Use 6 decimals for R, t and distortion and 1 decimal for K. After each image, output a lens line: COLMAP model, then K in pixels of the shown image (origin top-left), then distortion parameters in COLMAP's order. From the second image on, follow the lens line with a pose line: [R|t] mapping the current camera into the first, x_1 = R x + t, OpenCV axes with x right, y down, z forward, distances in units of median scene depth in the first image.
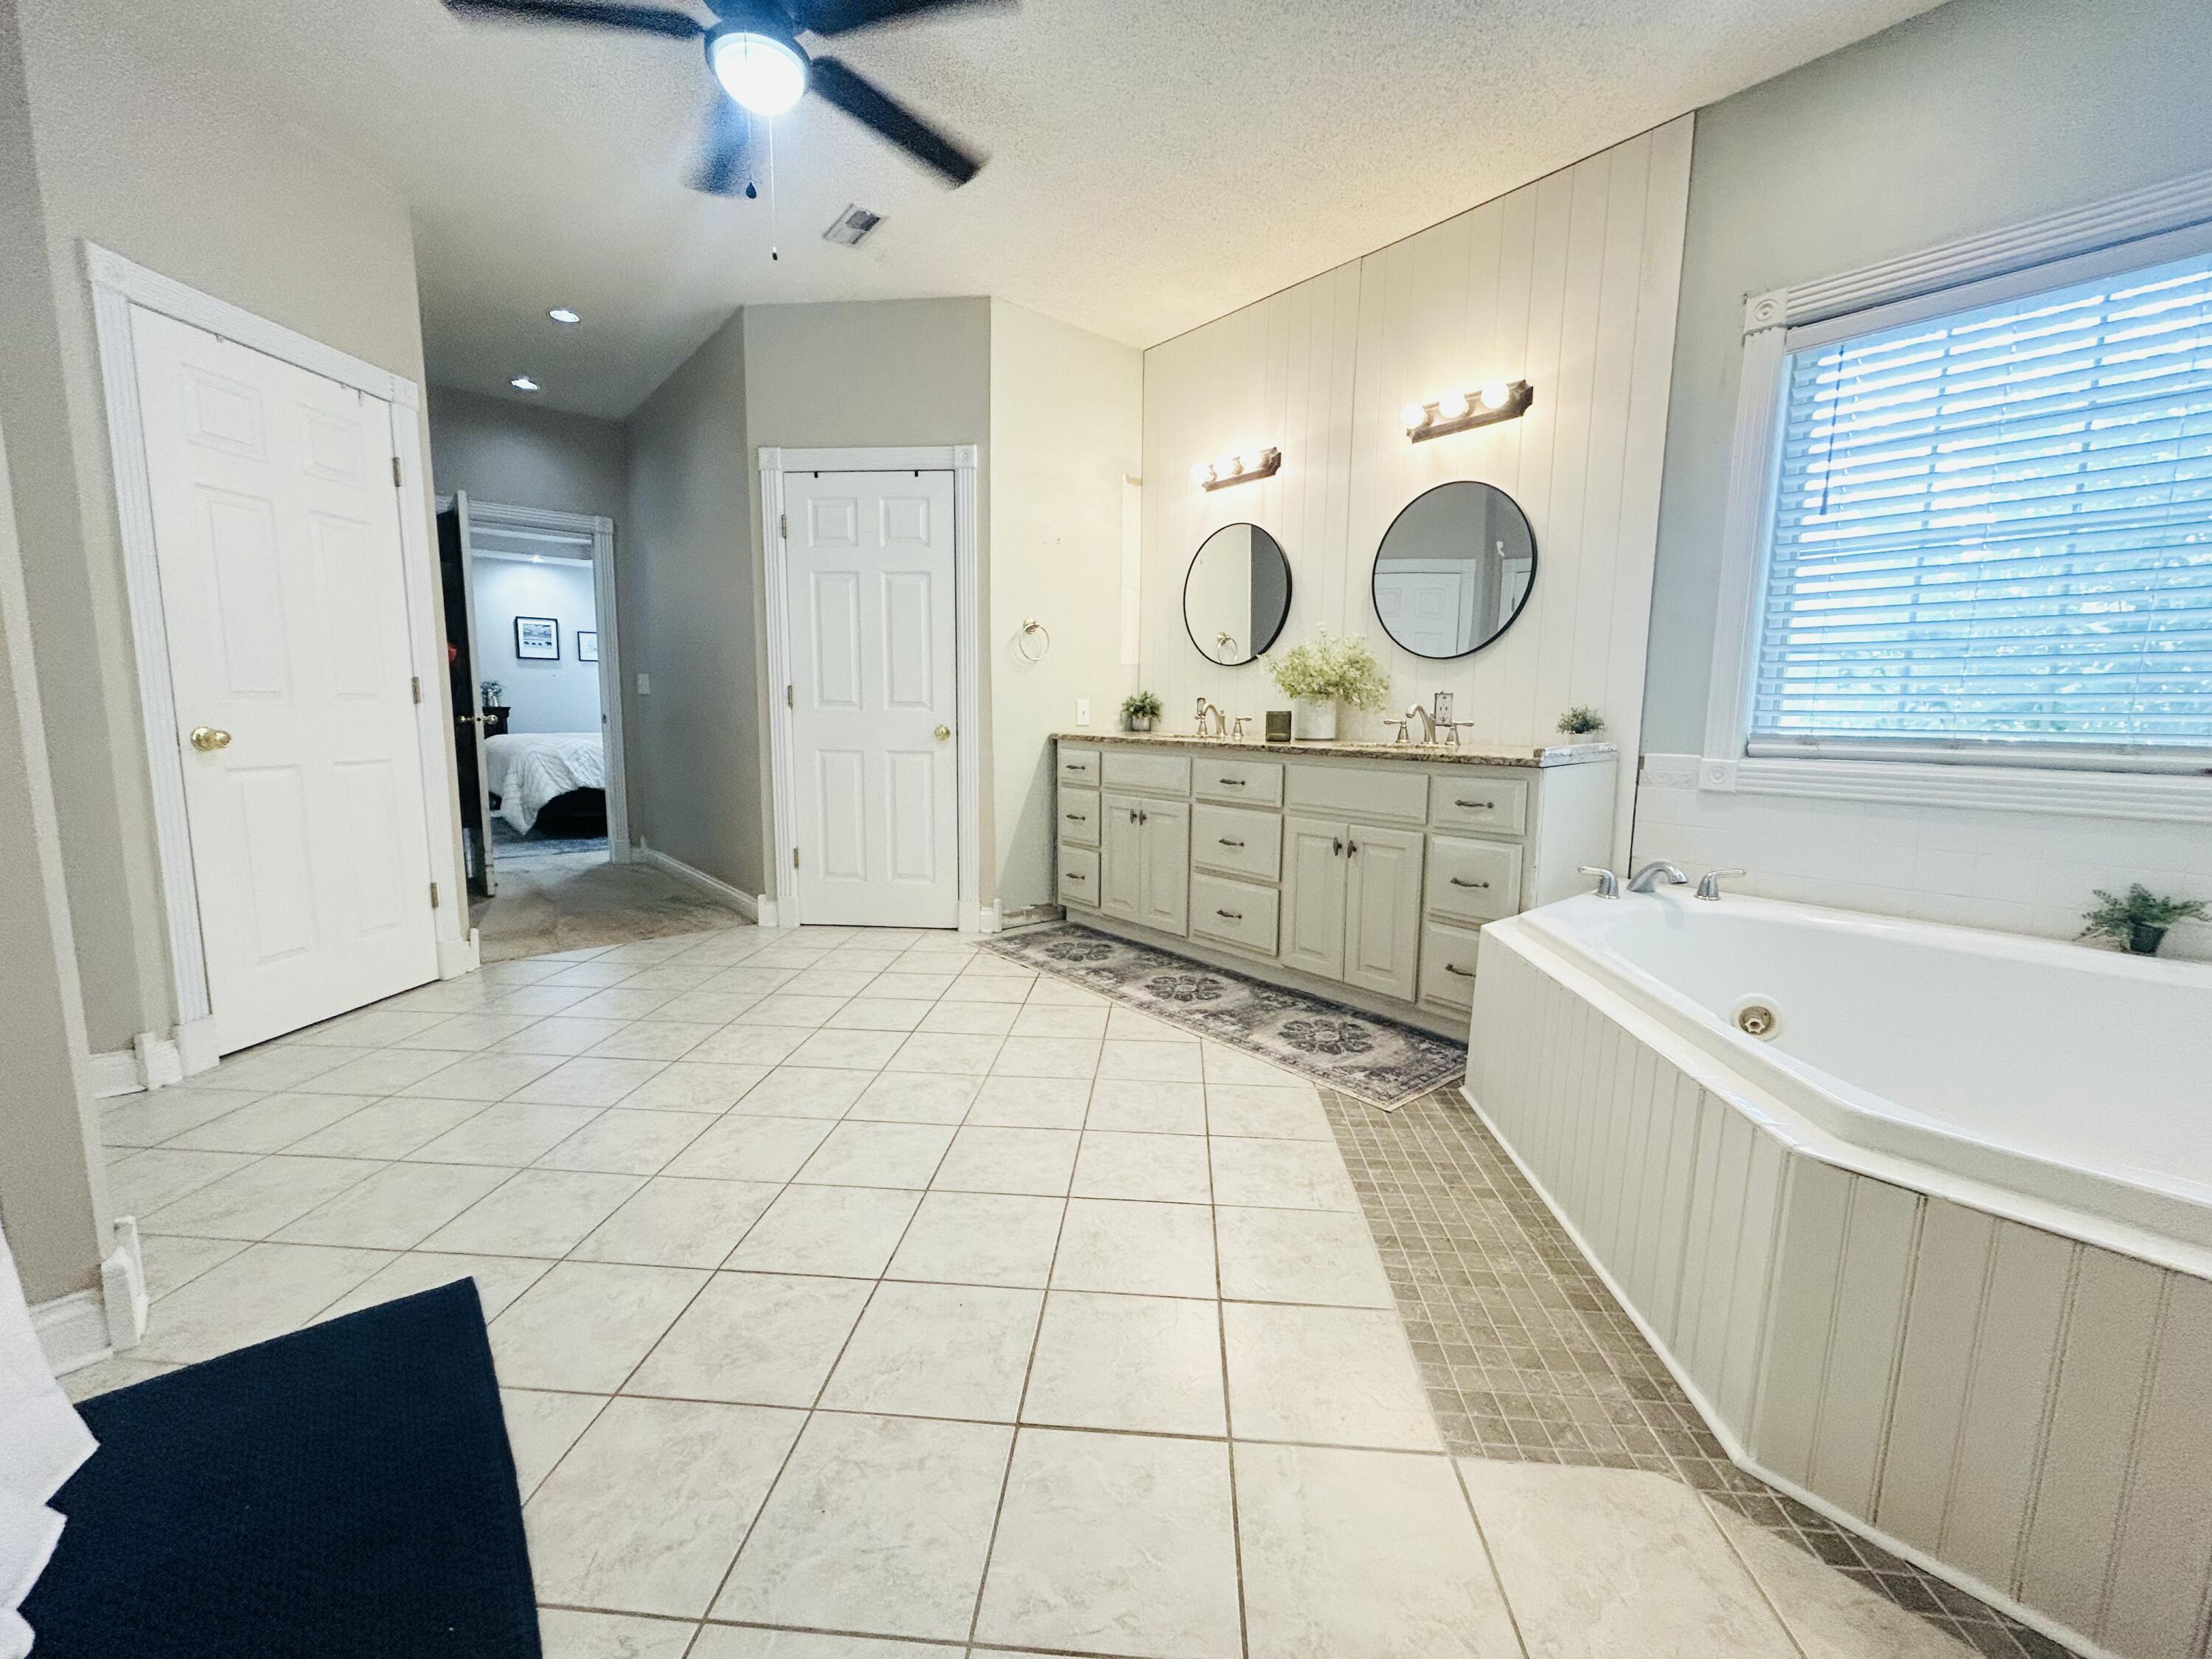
lens RADIAL K [[875.6, 0, 1106.0], [0, 875.6, 829.5], [0, 0, 1]] dist [-0.000990, -0.000025]
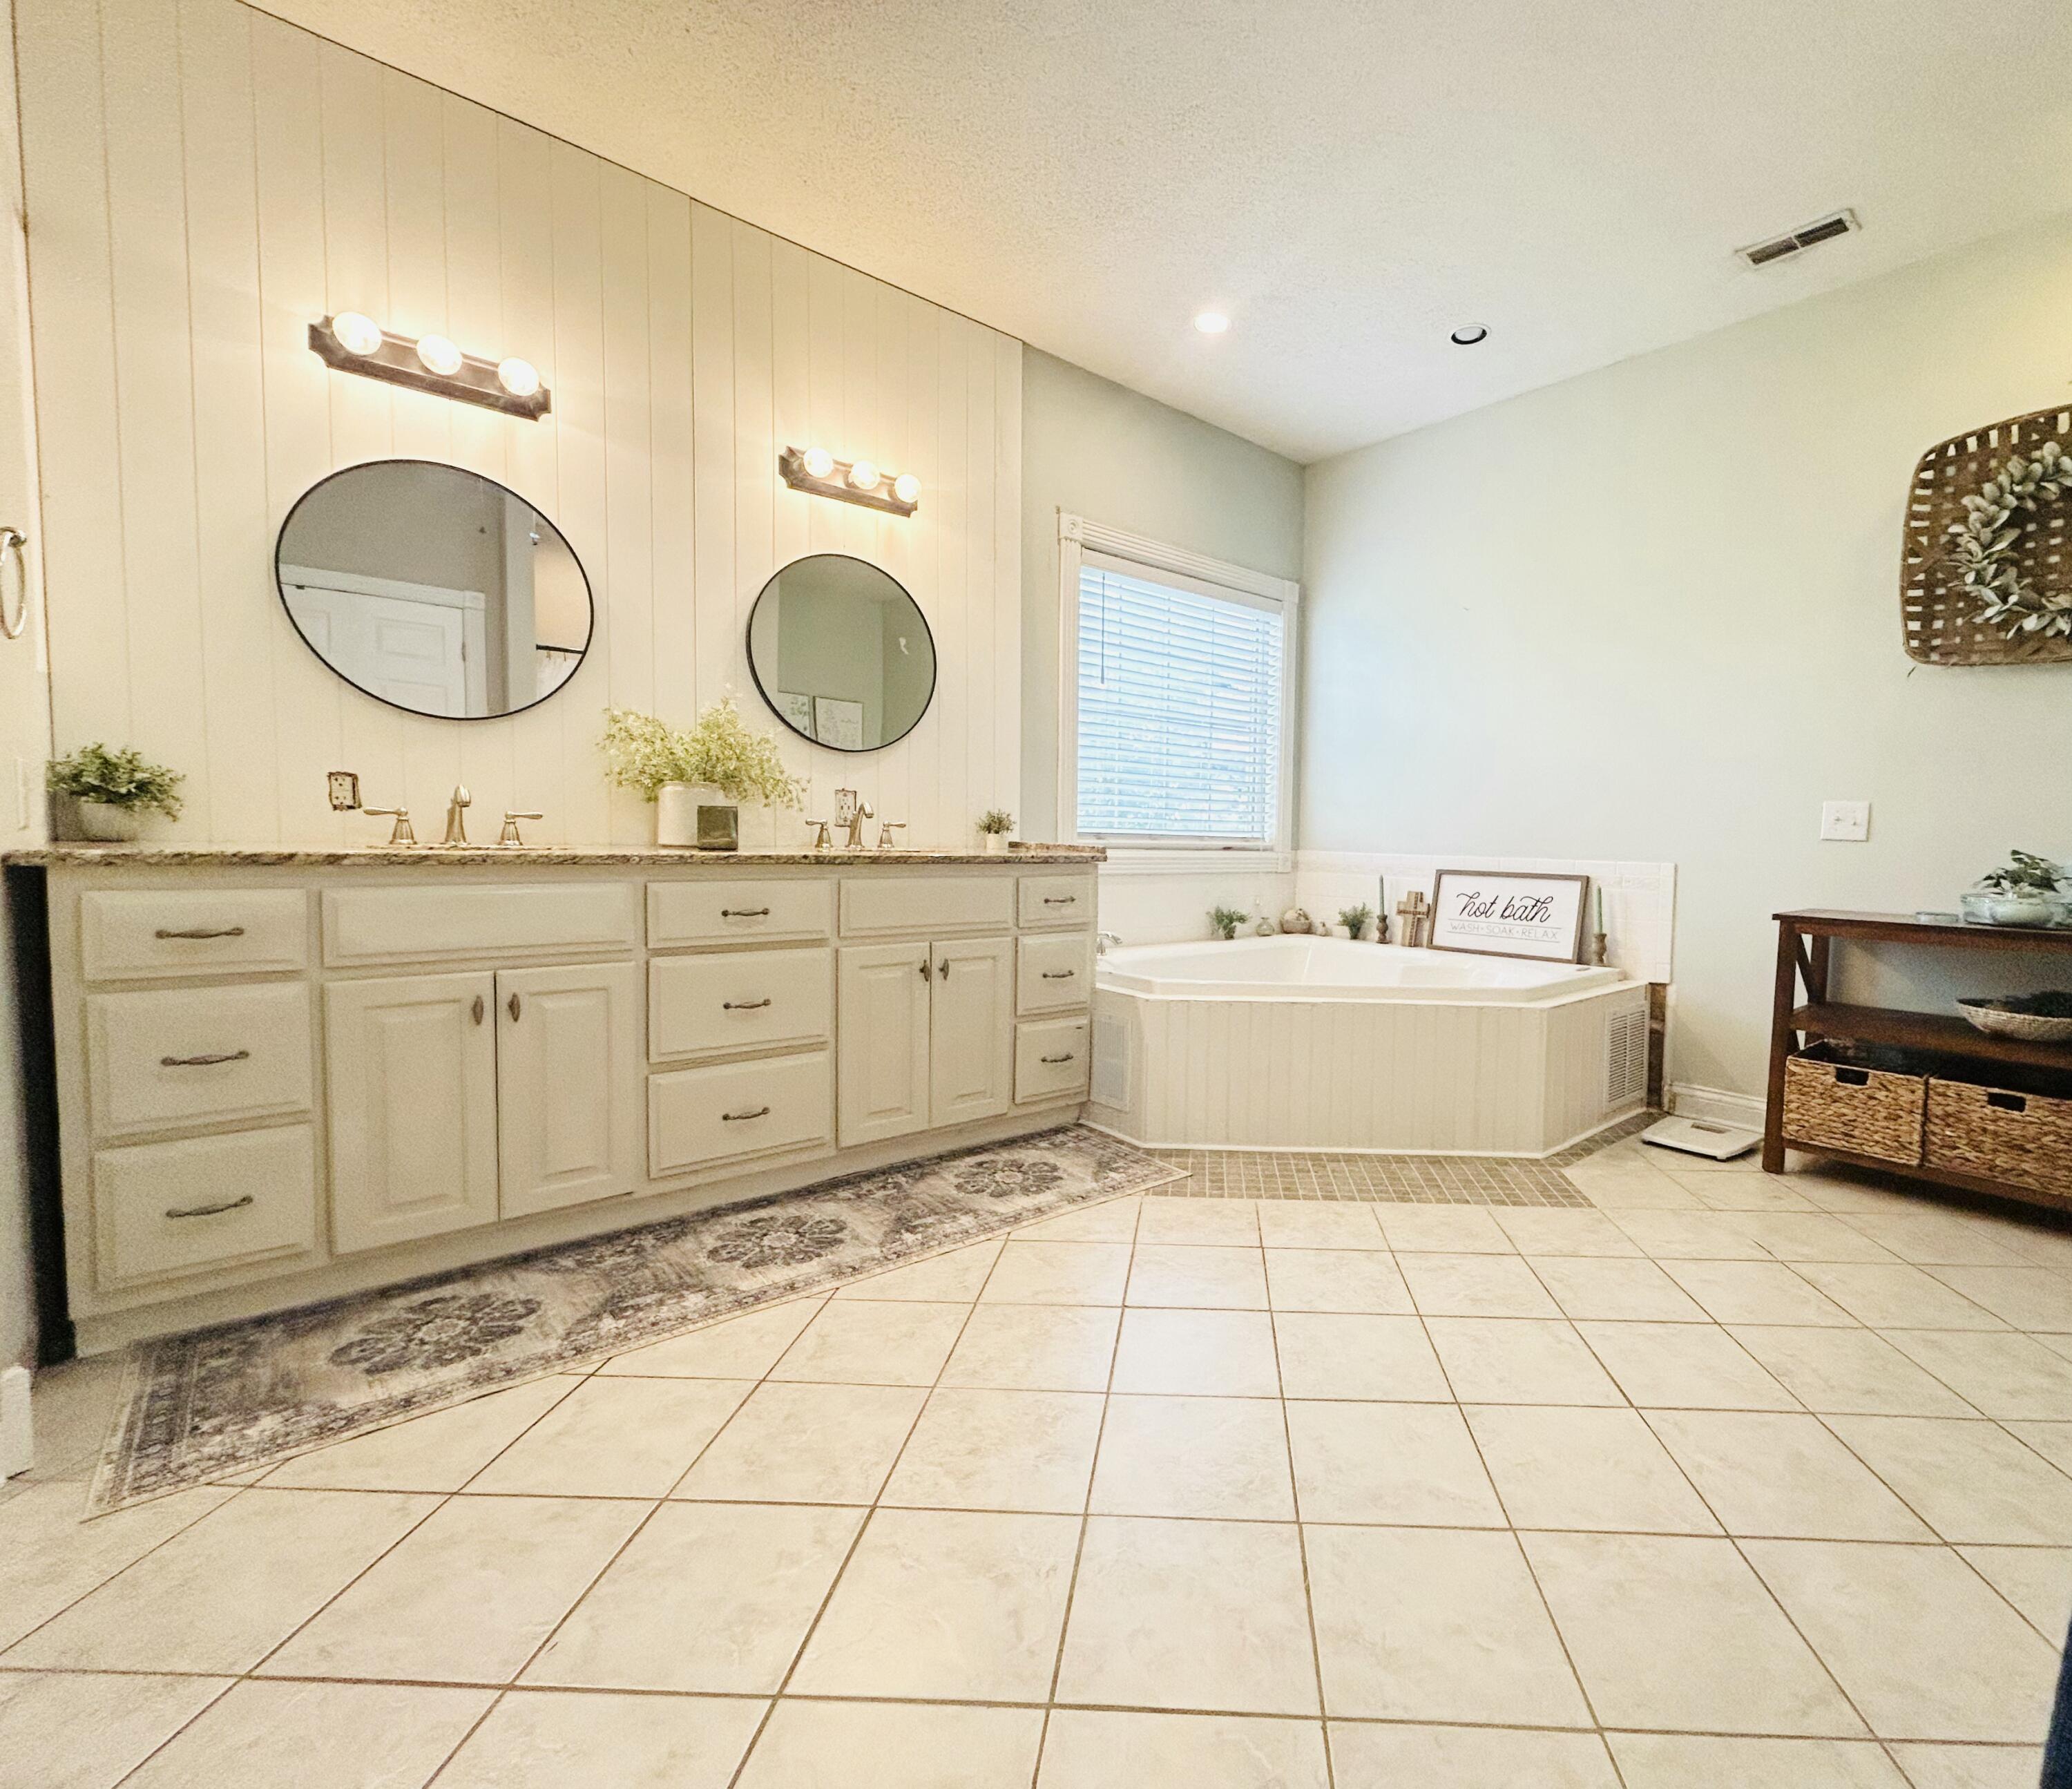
lens RADIAL K [[1088.5, 0, 1036.0], [0, 1088.5, 894.5], [0, 0, 1]] dist [0.000076, 0.000600]
pose [[-0.050659, -0.076590, 0.995775, -0.781552], [0.106536, 0.990952, 0.081639, -0.127922], [-0.993017, 0.110222, -0.042041, 0.928985]]
